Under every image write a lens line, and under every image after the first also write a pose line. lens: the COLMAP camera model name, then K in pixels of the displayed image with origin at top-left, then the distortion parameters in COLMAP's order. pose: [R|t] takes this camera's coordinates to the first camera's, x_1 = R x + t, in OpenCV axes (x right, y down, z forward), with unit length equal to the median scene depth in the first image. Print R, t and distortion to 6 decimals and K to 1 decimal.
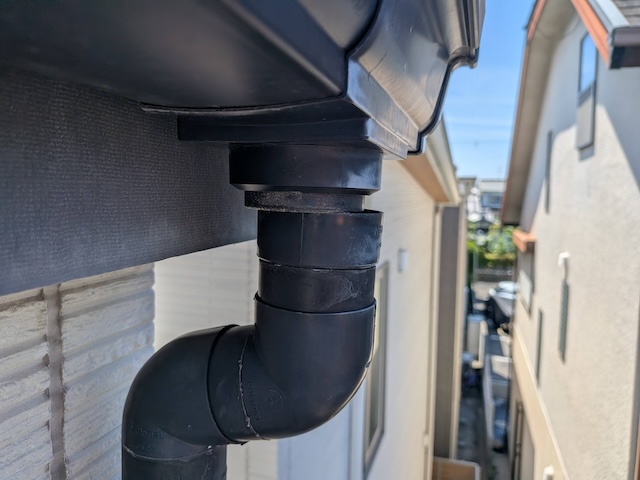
lens RADIAL K [[483.5, 0, 320.1], [0, 483.5, 227.5], [0, 0, 1]] dist [-0.010313, -0.005963]
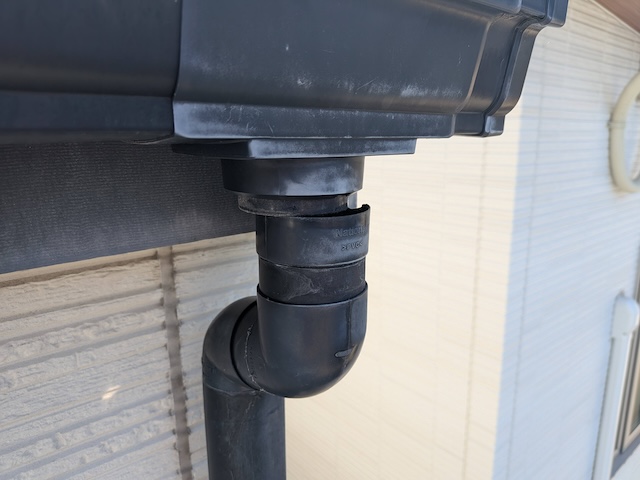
lens RADIAL K [[482.3, 0, 333.7], [0, 482.3, 239.9], [0, 0, 1]] dist [-0.008522, -0.007604]
pose [[0.852373, 0.090150, -0.515105, 0.555394], [-0.016364, 0.989144, 0.146035, -0.111775], [0.522678, -0.116047, 0.844595, 0.106995]]
